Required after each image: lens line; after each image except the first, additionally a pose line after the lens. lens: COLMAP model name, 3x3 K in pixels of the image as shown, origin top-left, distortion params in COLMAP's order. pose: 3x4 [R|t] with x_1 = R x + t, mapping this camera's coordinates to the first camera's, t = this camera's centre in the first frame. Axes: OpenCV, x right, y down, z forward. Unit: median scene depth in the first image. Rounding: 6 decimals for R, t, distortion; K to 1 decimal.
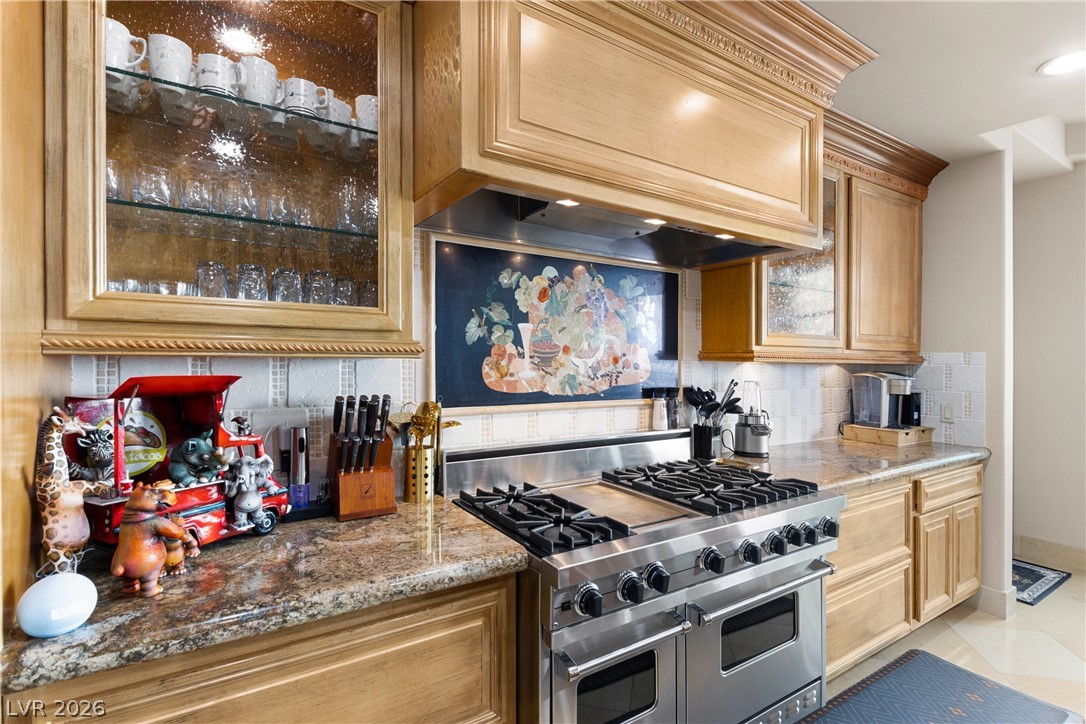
lens RADIAL K [[507.6, 0, 539.8], [0, 507.6, 357.1], [0, 0, 1]] dist [0.006229, 0.000816]
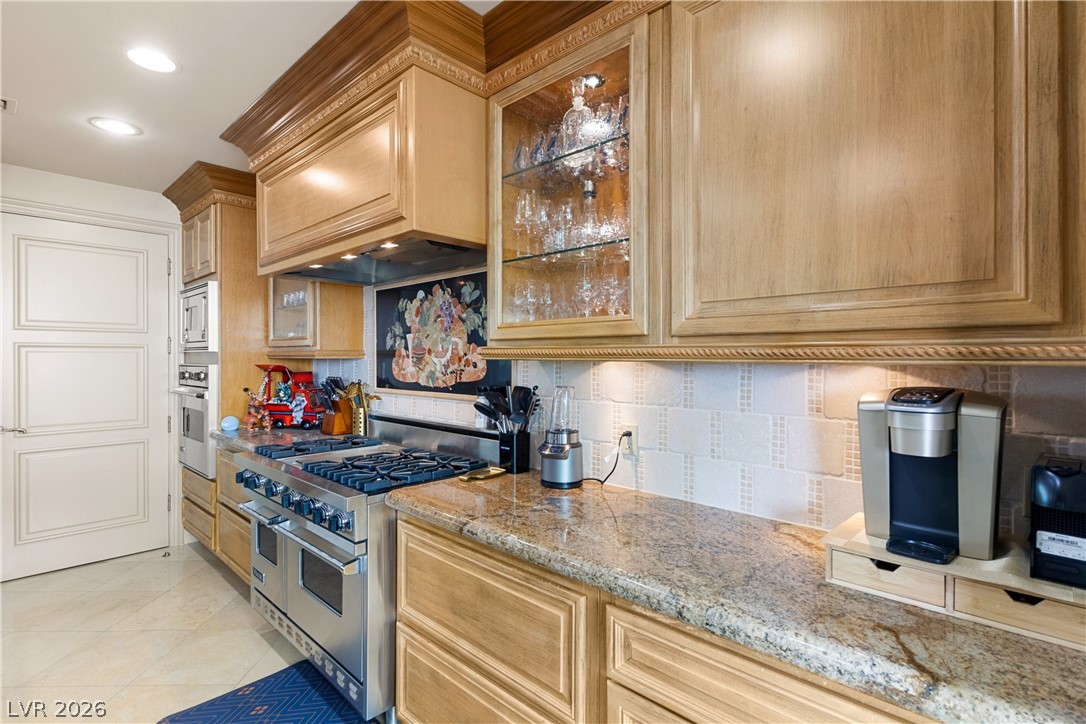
lens RADIAL K [[507.6, 0, 539.3], [0, 507.6, 363.9], [0, 0, 1]] dist [0.006229, 0.000816]
pose [[0.258197, -0.001738, -0.966091, 1.388240], [-0.001473, 0.999997, -0.002192, 0.019909], [0.966091, 0.001989, 0.258193, 0.938901]]
